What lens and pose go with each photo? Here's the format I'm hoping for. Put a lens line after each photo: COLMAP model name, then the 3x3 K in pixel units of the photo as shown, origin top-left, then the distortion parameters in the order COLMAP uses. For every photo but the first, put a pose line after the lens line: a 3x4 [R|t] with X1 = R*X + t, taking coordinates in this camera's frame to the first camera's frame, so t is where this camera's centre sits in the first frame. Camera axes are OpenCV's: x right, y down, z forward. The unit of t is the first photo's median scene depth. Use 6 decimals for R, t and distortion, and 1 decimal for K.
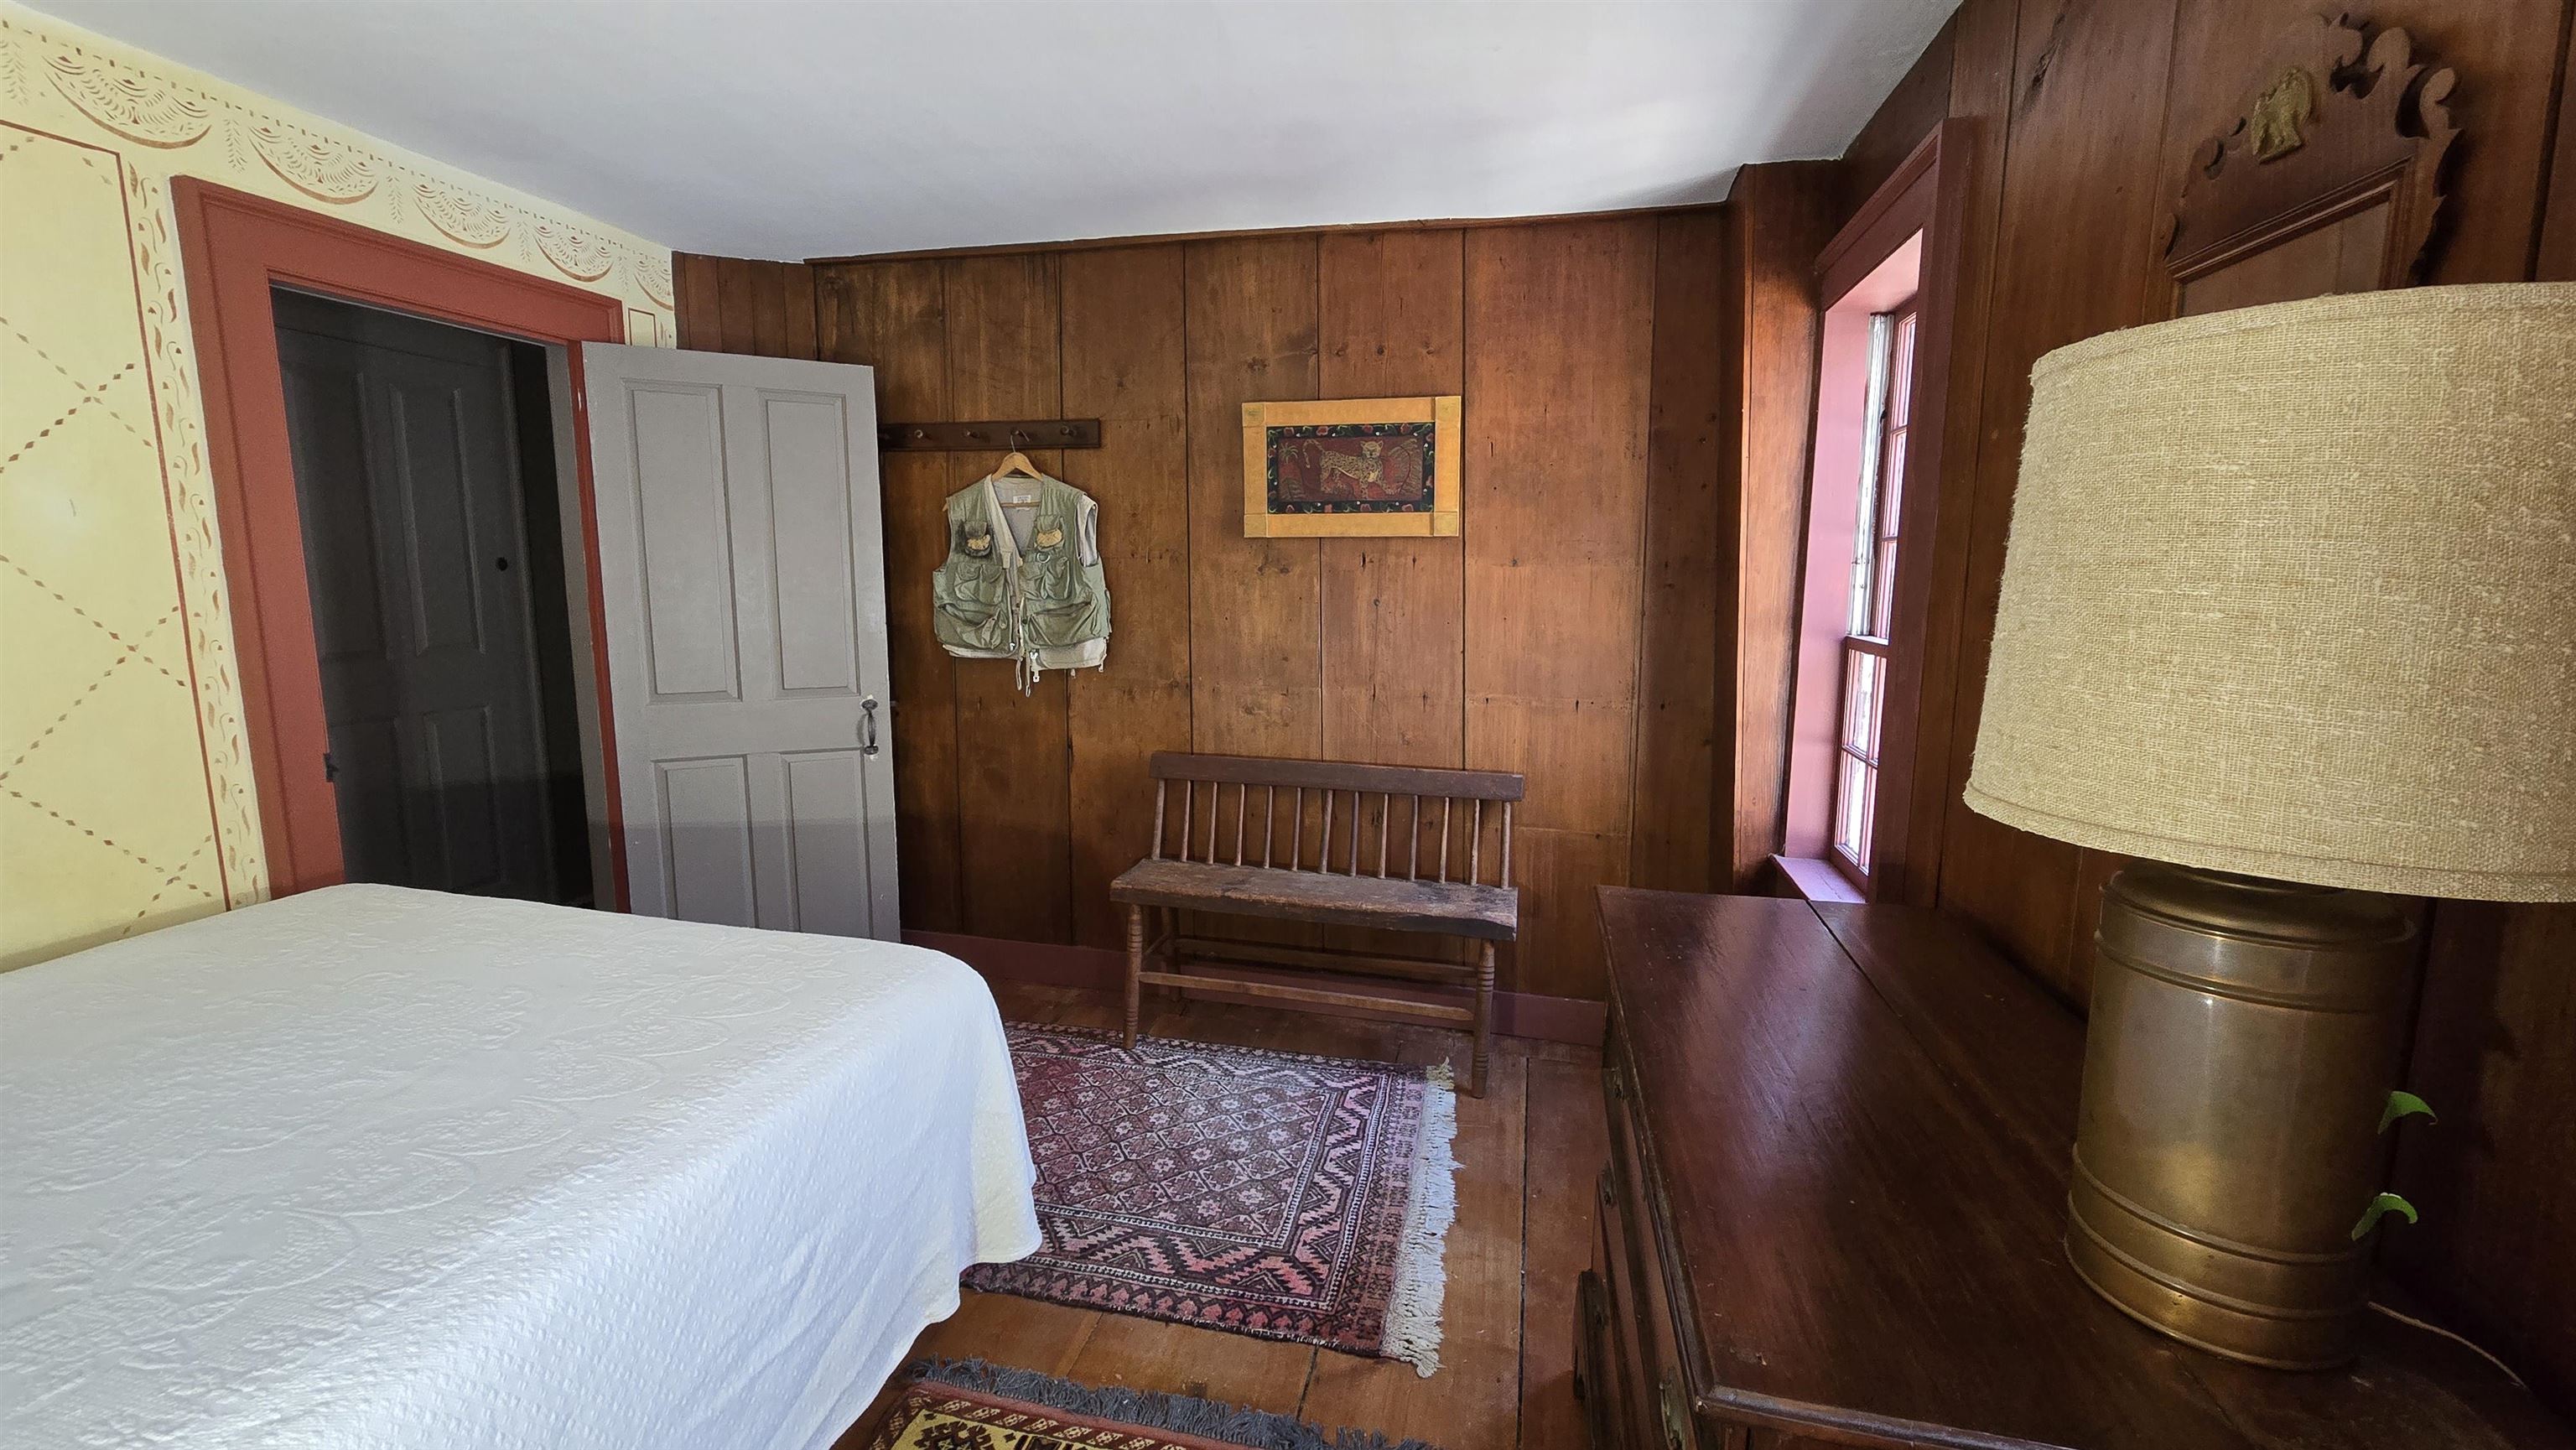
lens RADIAL K [[1043.3, 0, 1281.1], [0, 1043.3, 719.9], [0, 0, 1]] dist [-0.015948, -0.000152]
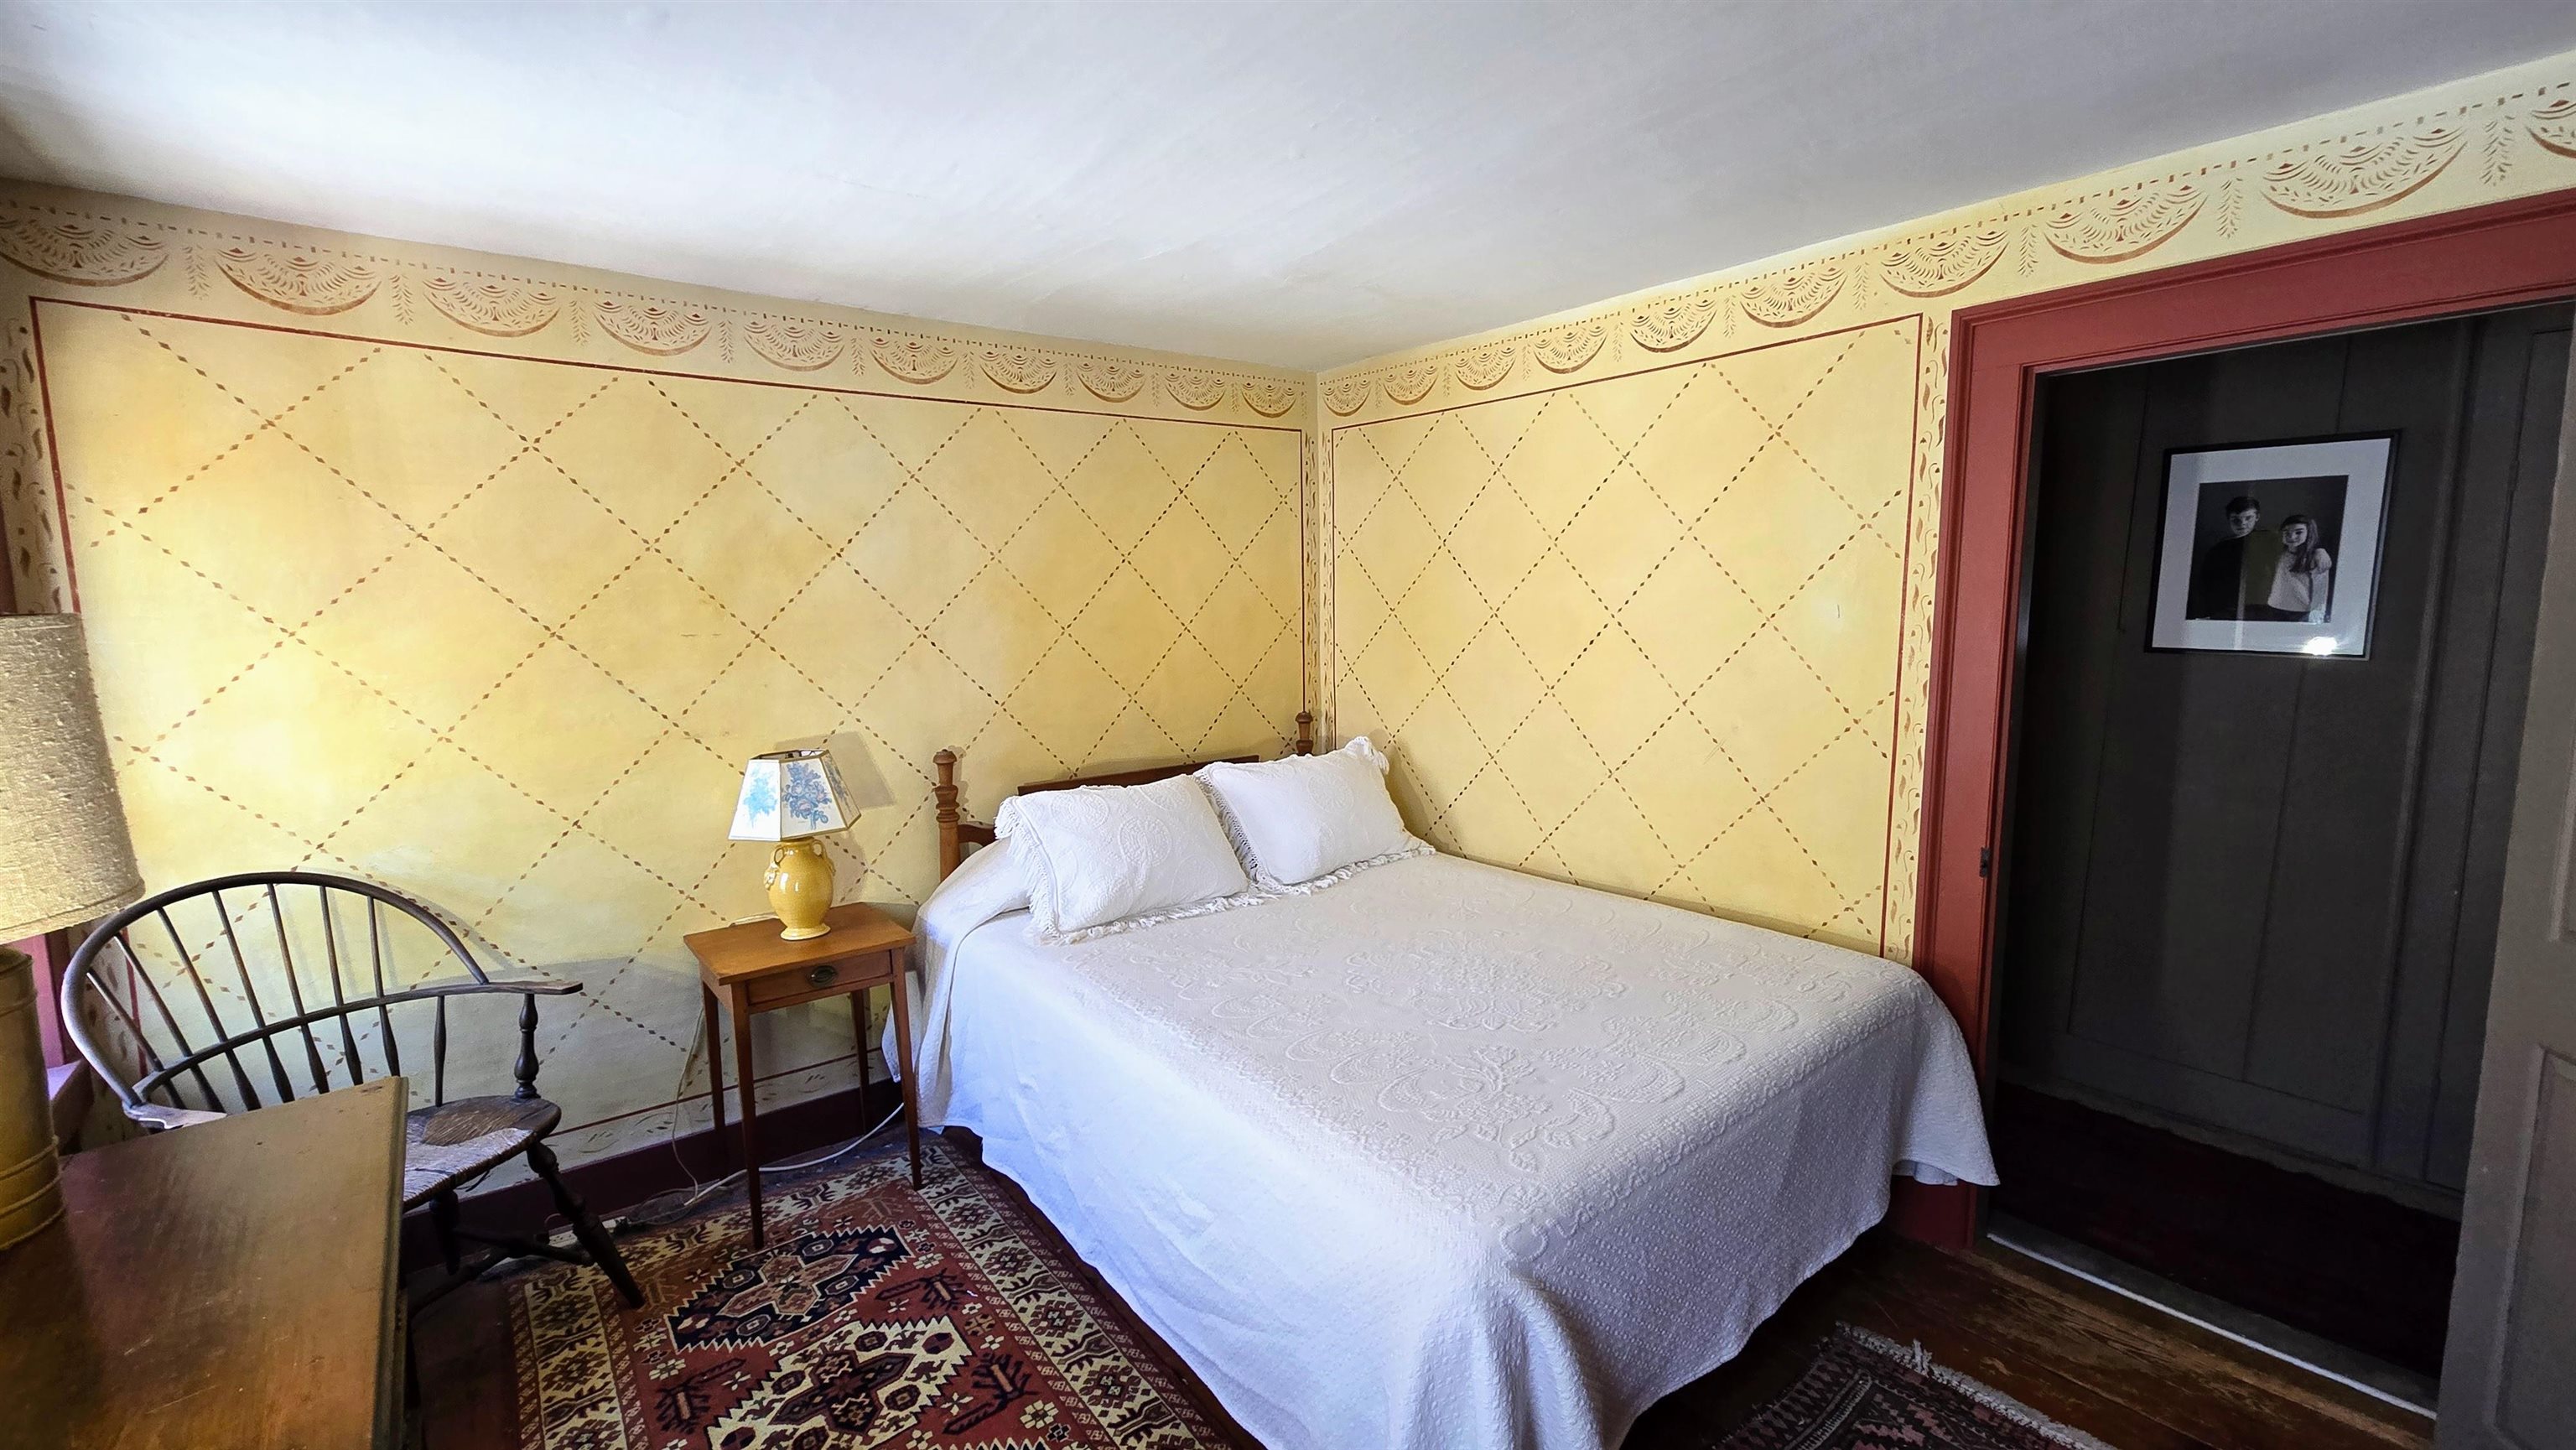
lens RADIAL K [[1043.3, 0, 1281.1], [0, 1043.3, 719.9], [0, 0, 1]] dist [-0.015948, -0.000152]
pose [[-0.618420, 0.090060, -0.780670, 0.290377], [-0.103131, 0.975519, 0.194235, -0.237019], [0.779051, 0.200630, -0.593992, 1.162361]]
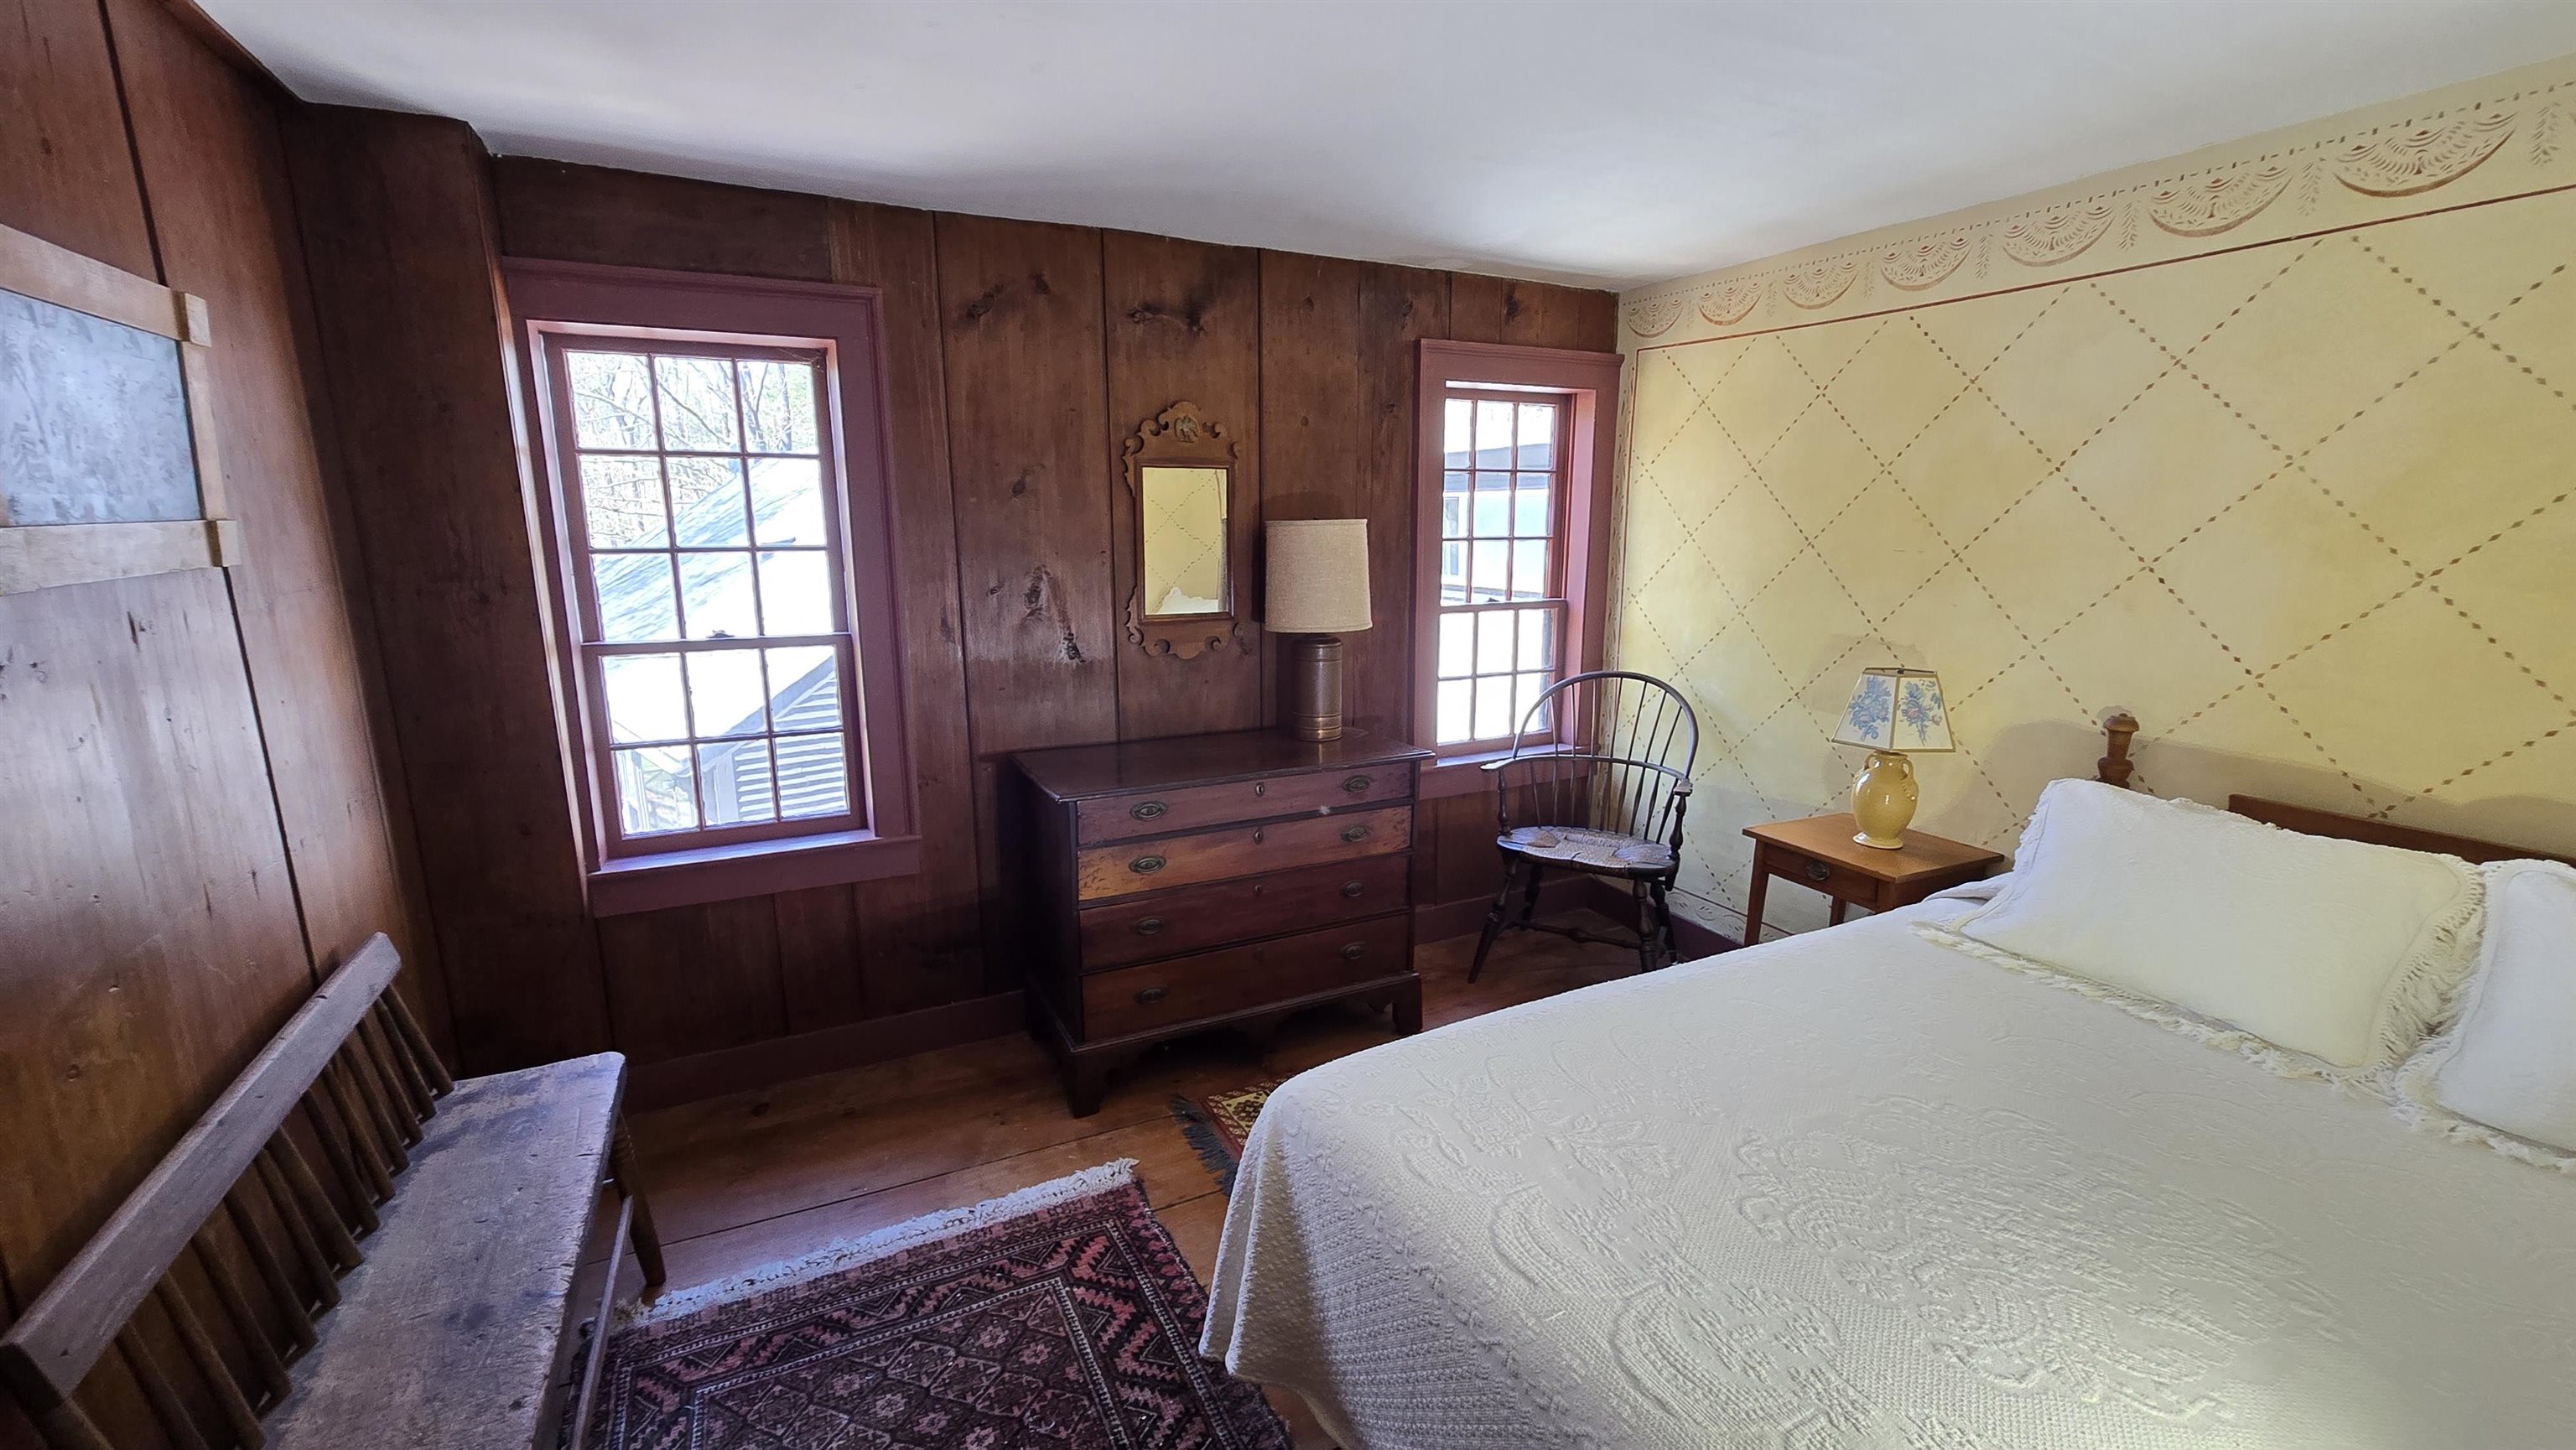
lens RADIAL K [[1043.3, 0, 1281.1], [0, 1043.3, 719.9], [0, 0, 1]] dist [-0.015948, -0.000152]
pose [[-0.631915, -0.158088, 0.758744, -0.847756], [0.105397, 0.952353, 0.286207, -0.285748], [-0.767838, 0.260828, -0.585144, 1.330352]]
